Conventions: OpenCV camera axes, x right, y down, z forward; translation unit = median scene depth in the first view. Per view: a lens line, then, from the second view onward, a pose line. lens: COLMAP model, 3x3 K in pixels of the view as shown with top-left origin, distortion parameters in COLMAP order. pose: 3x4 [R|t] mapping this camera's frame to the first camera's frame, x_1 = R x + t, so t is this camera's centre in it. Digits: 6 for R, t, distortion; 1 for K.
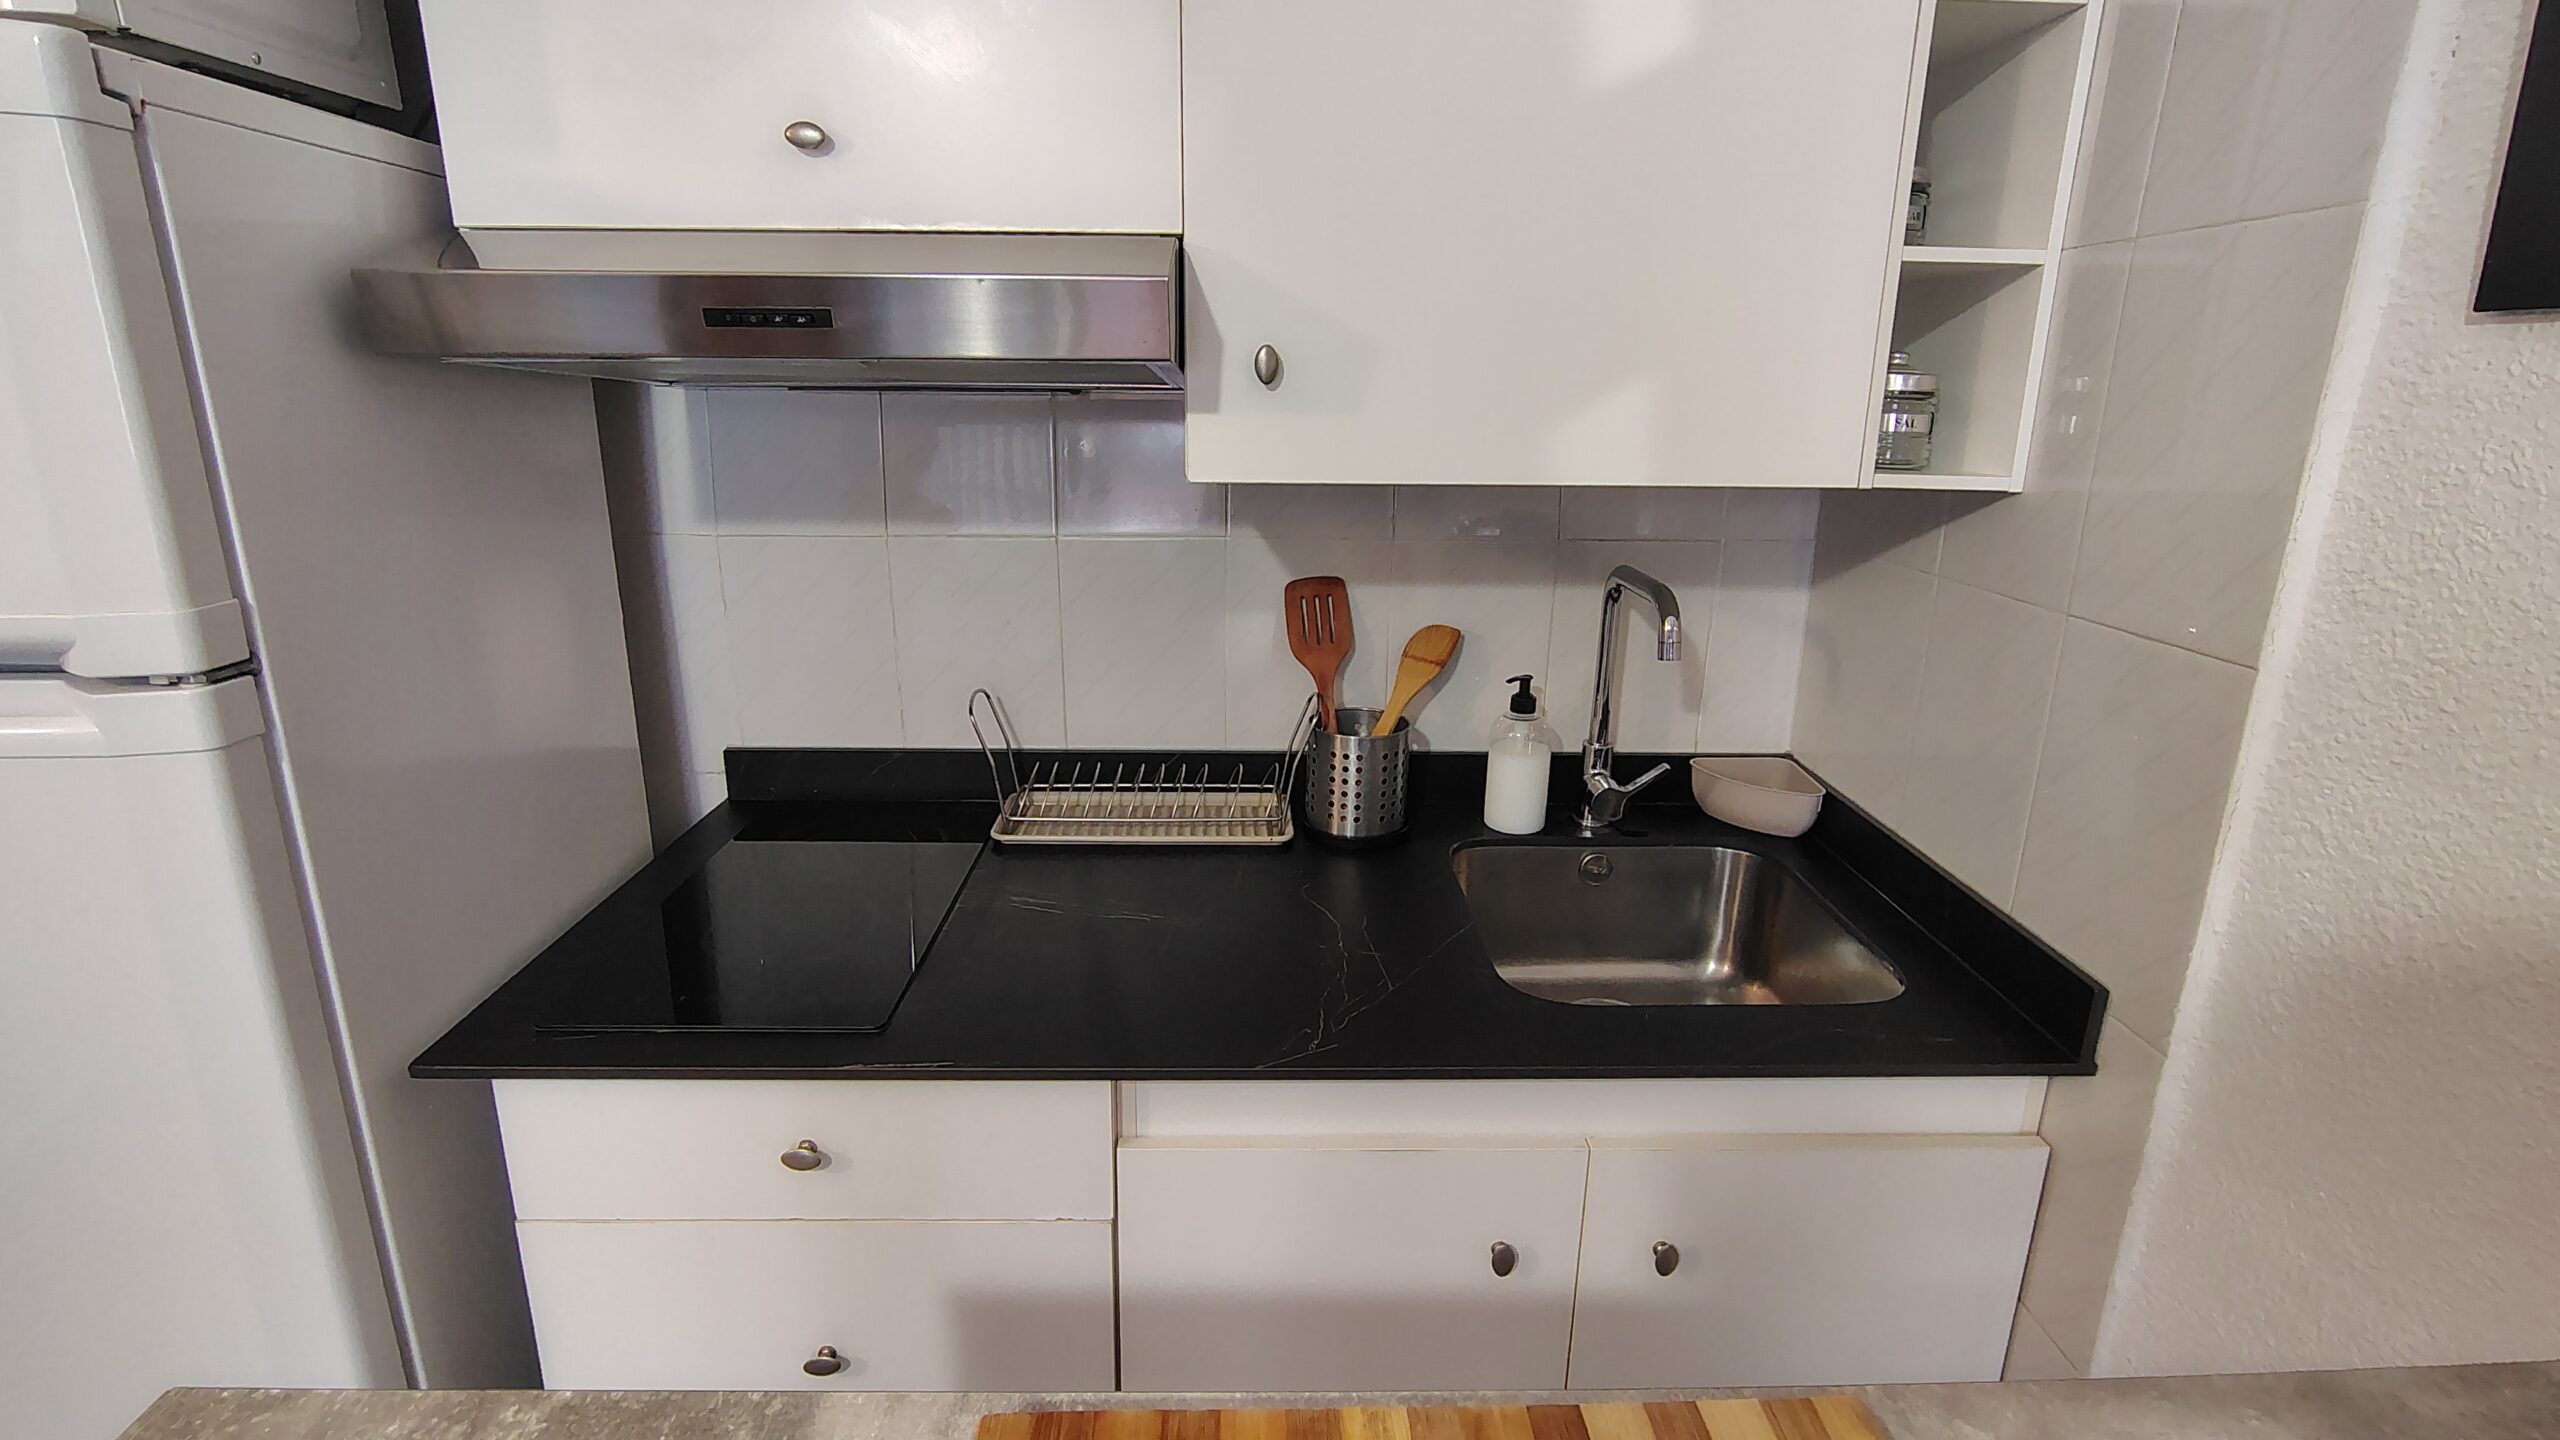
lens RADIAL K [[1200.8, 0, 1277.2], [0, 1200.8, 702.3], [0, 0, 1]] dist [-0.012720, 0.000802]
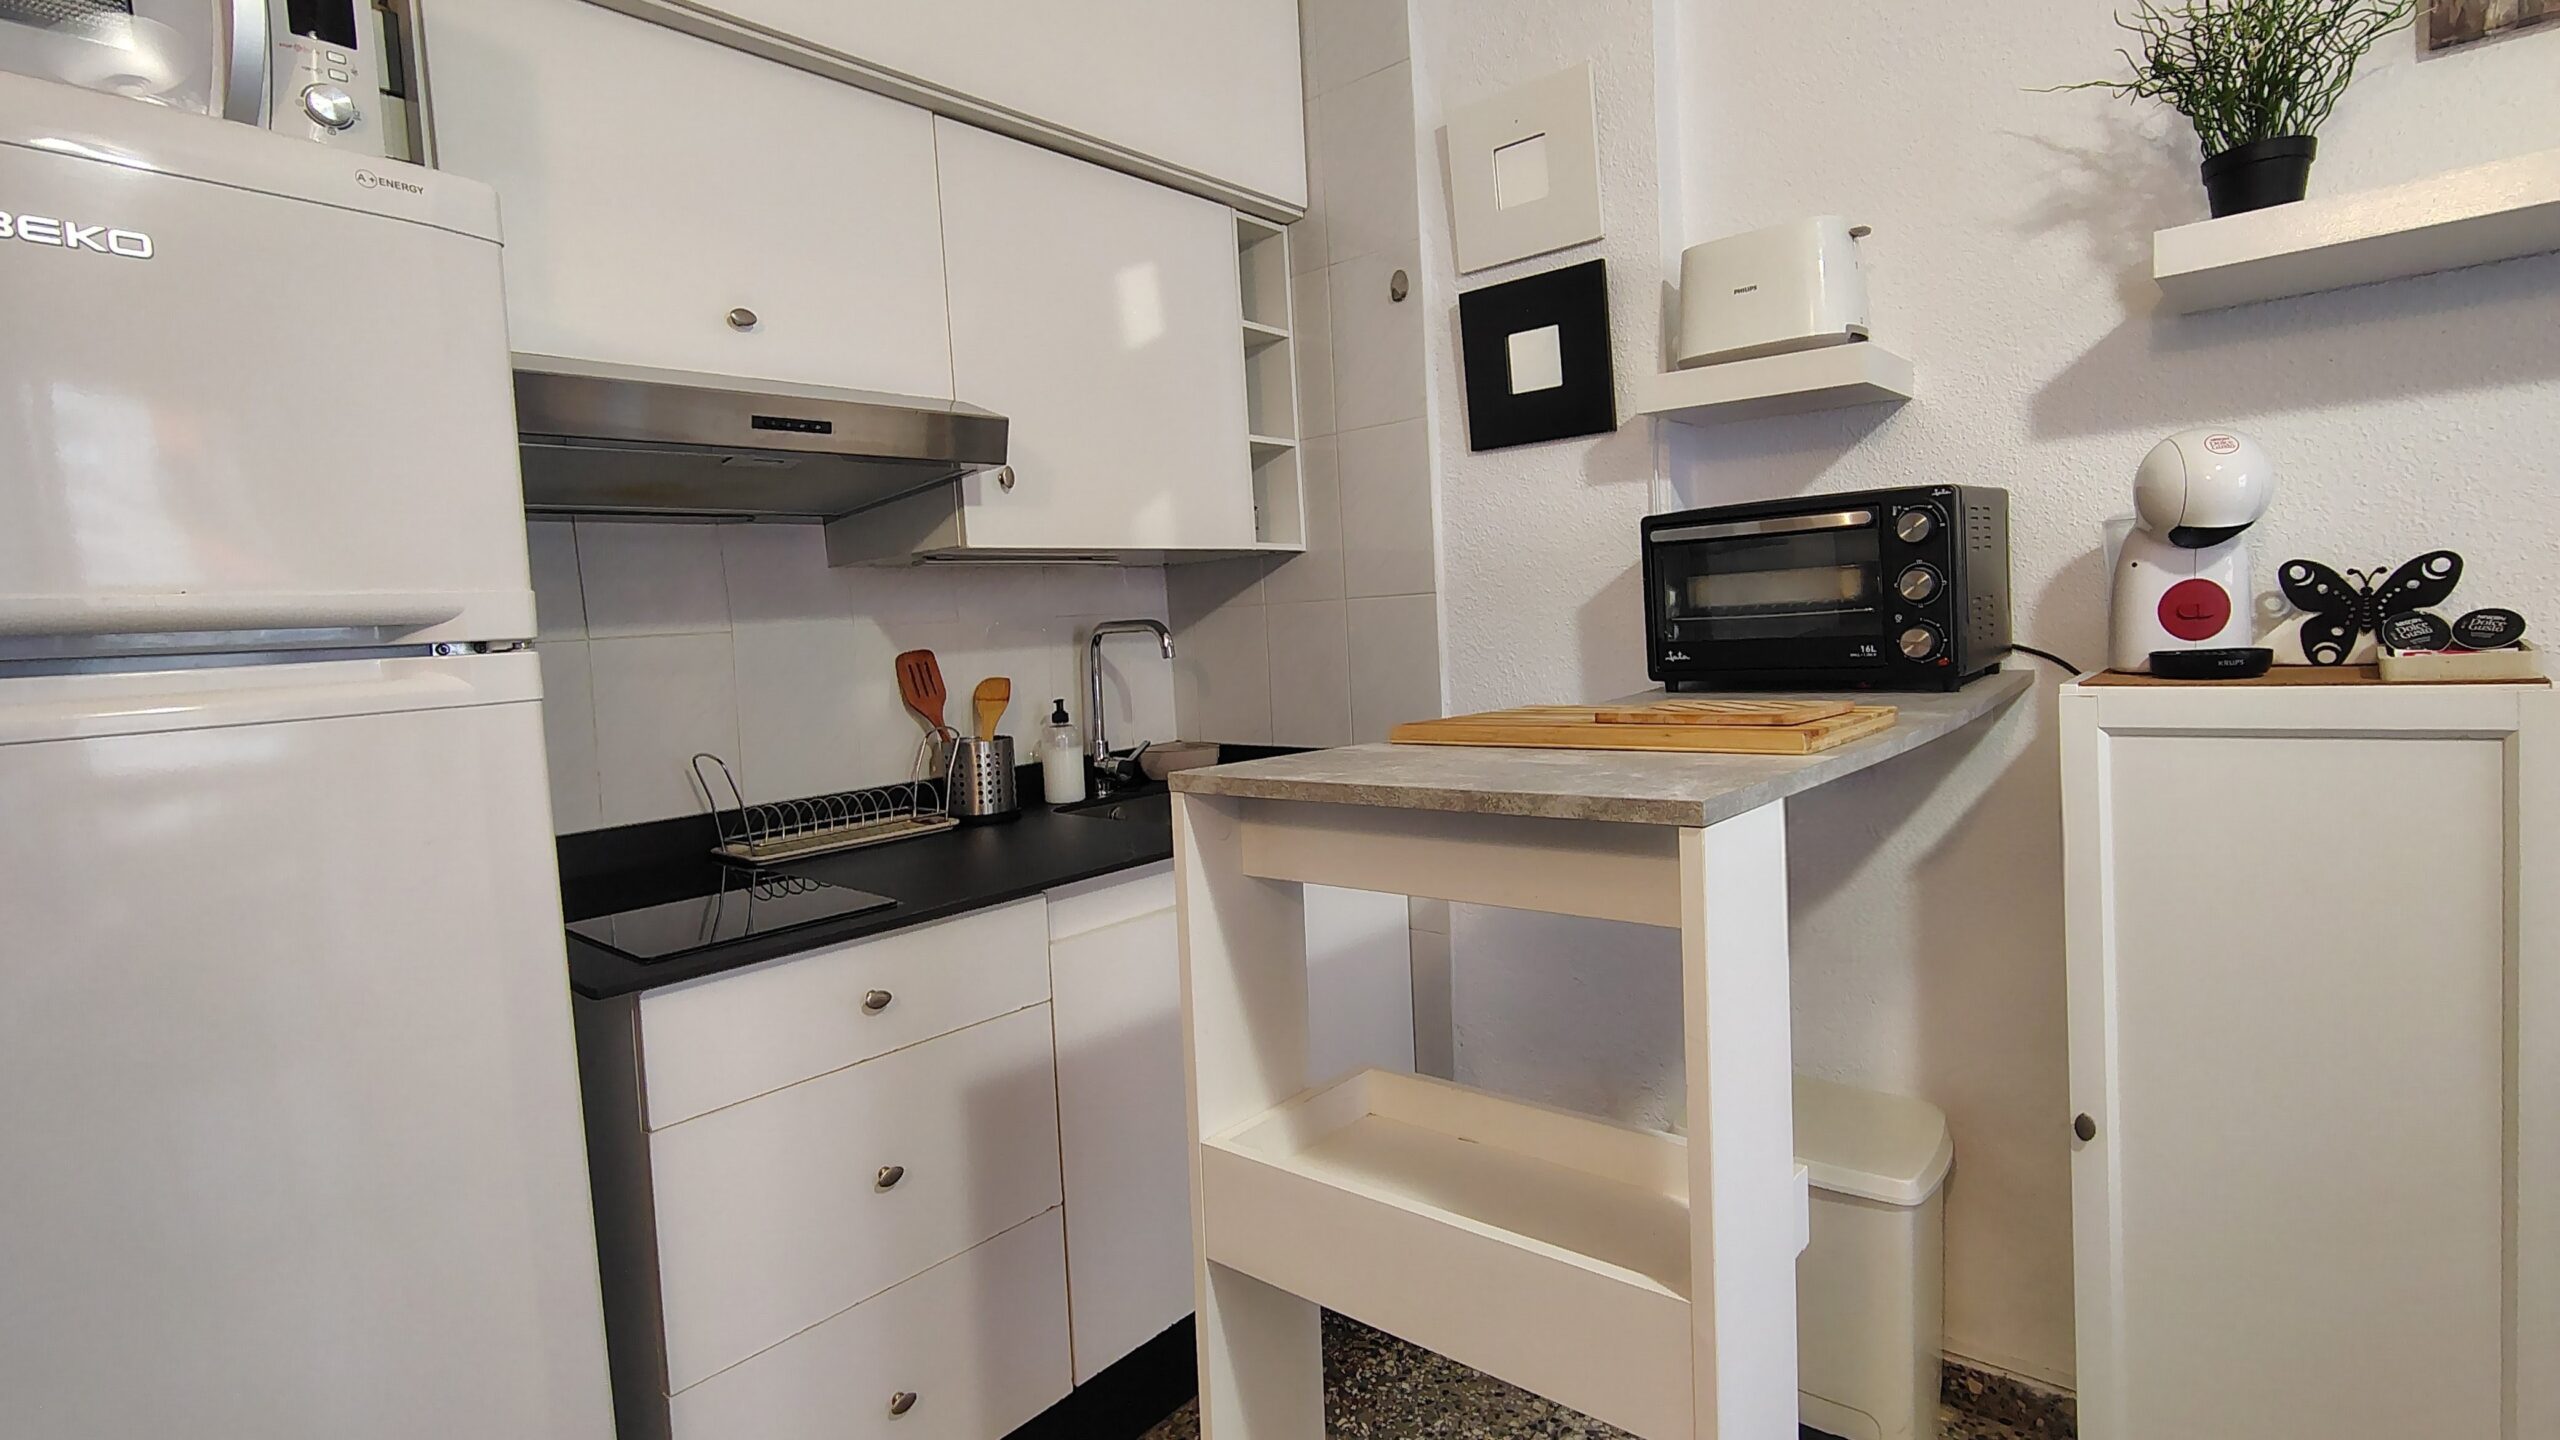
lens RADIAL K [[1218.6, 0, 1287.0], [0, 1218.6, 702.1], [0, 0, 1]] dist [-0.014657, 0.000082]
pose [[0.669539, -0.098700, 0.736190, -0.754126], [0.256976, 0.960707, -0.104910, 0.222356], [-0.696908, 0.259425, 0.668594, -0.253623]]
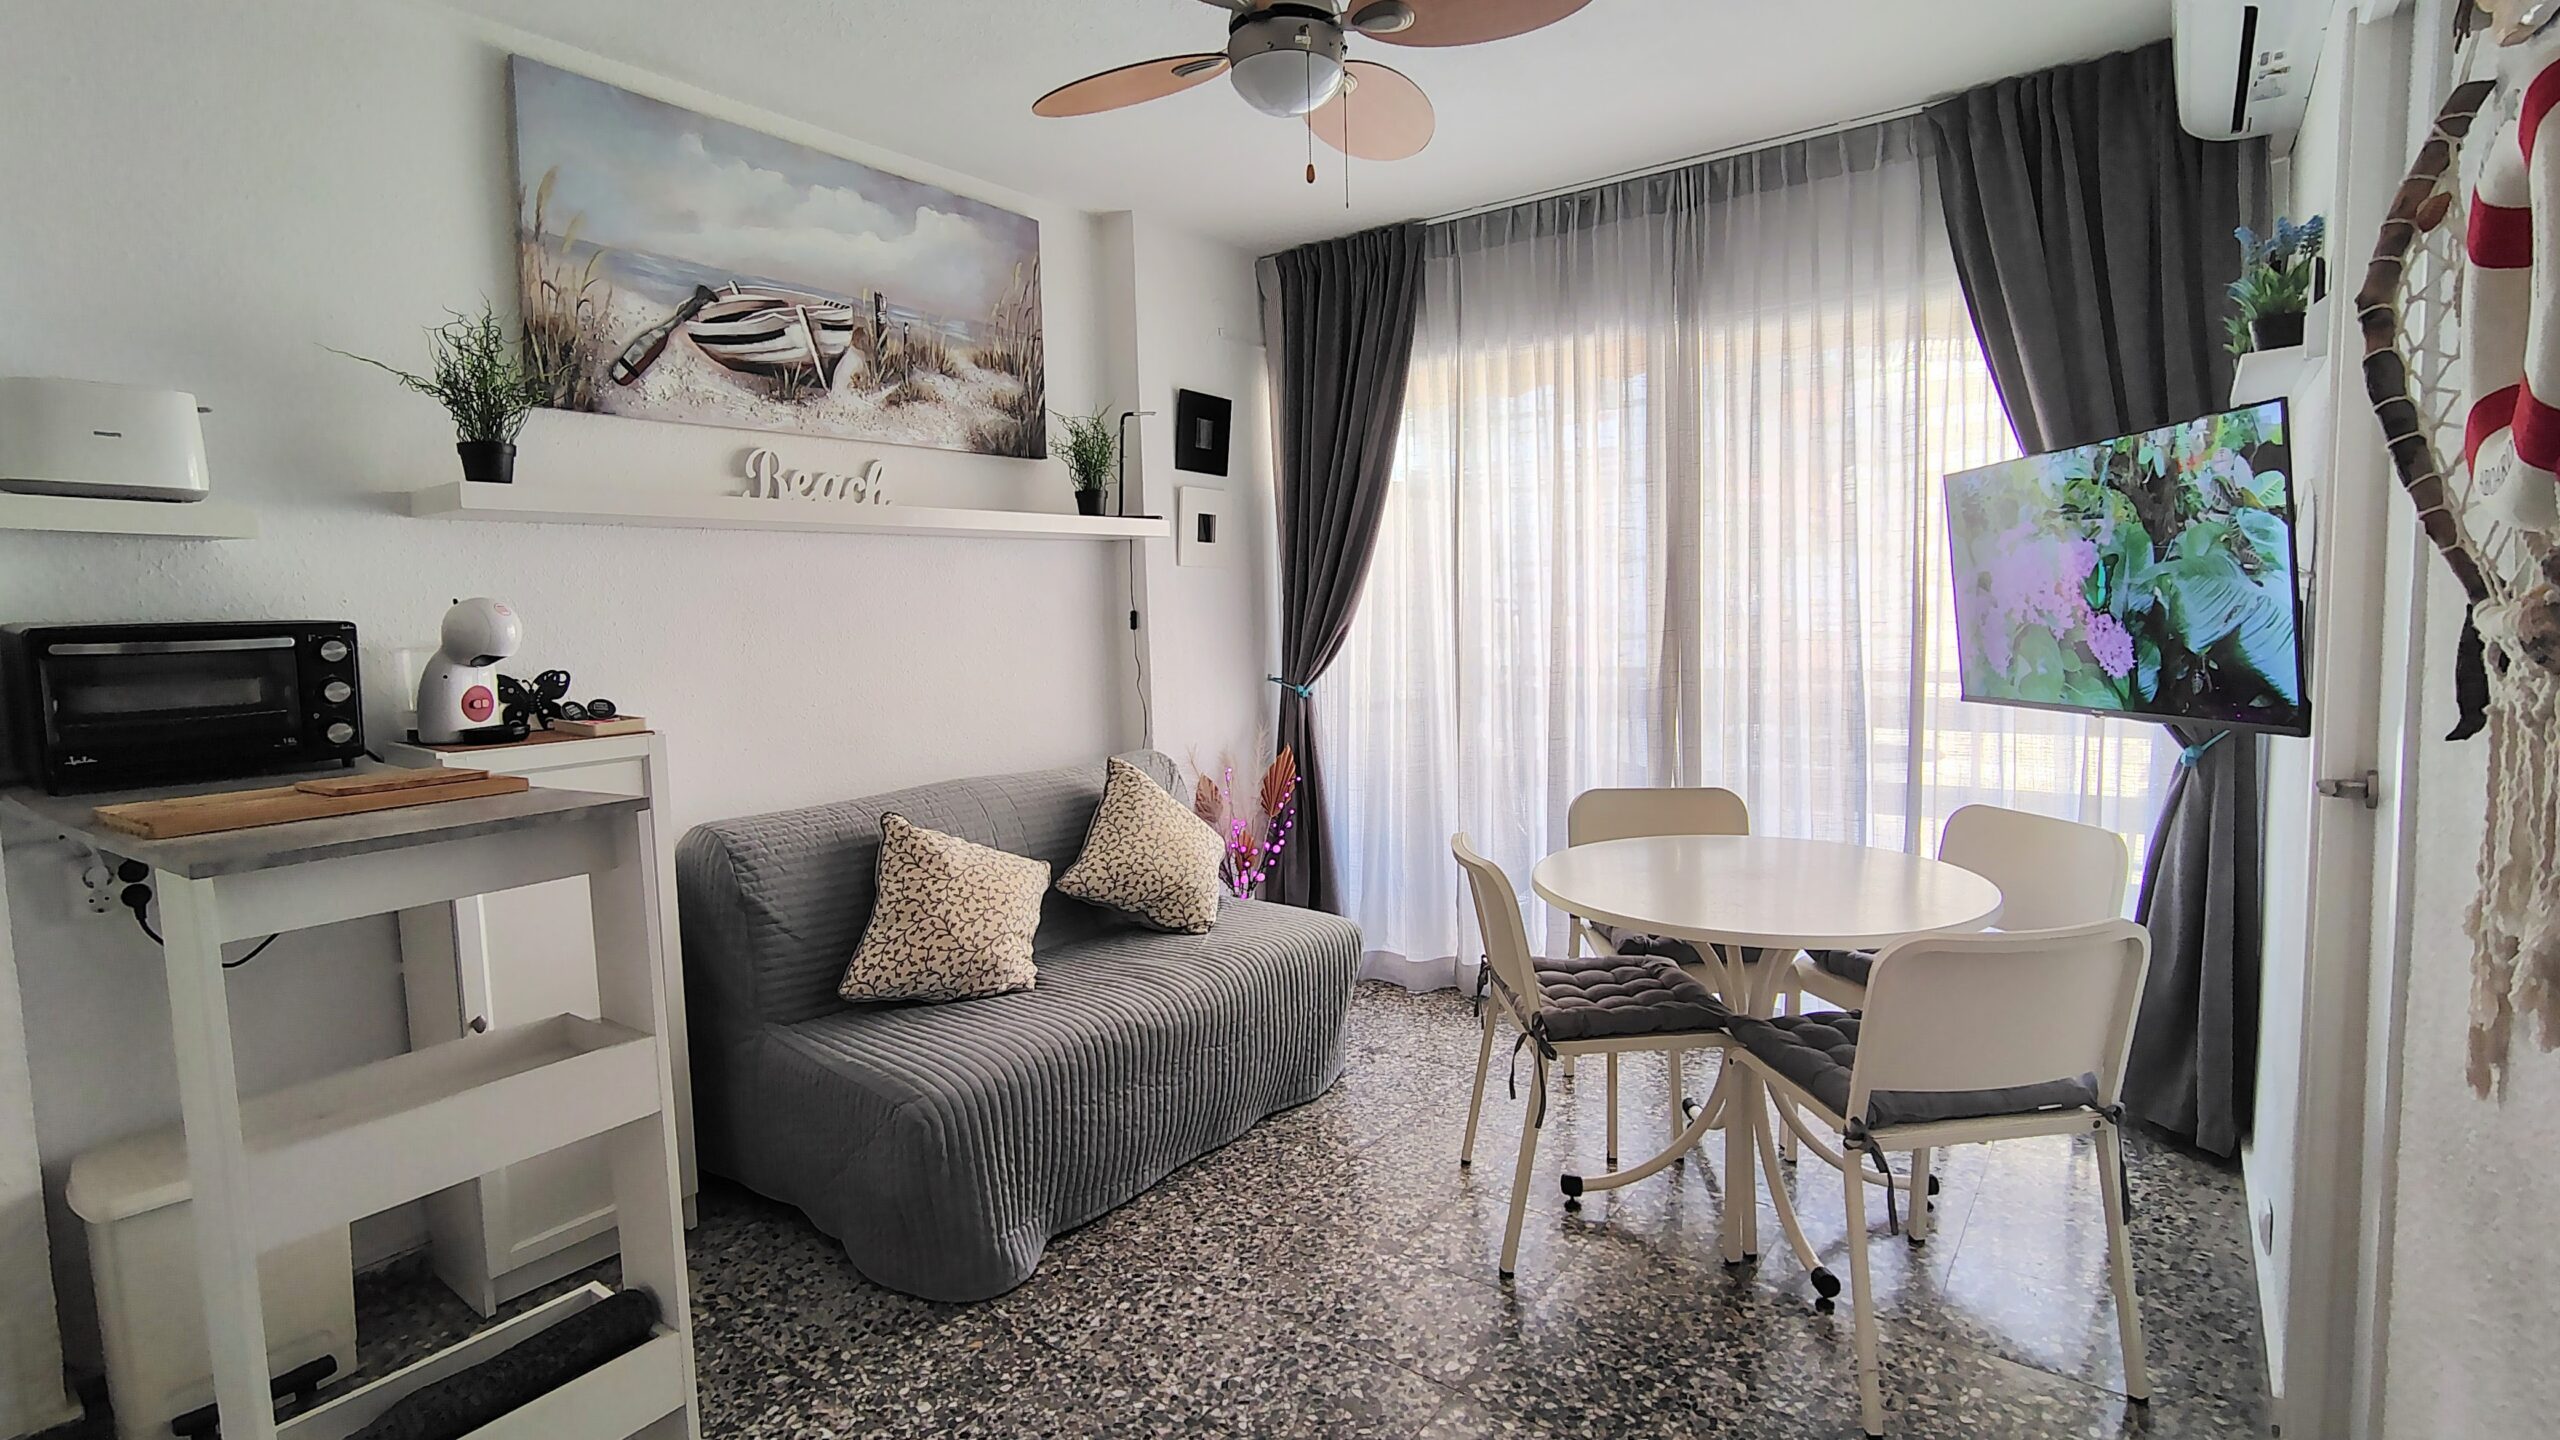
lens RADIAL K [[1200.8, 0, 1277.2], [0, 1200.8, 702.3], [0, 0, 1]] dist [-0.012720, 0.000802]
pose [[-0.788354, -0.040752, 0.613871, -1.391519], [0.177809, 0.940129, 0.290759, -0.044715], [-0.588967, 0.338373, -0.733908, 0.419691]]
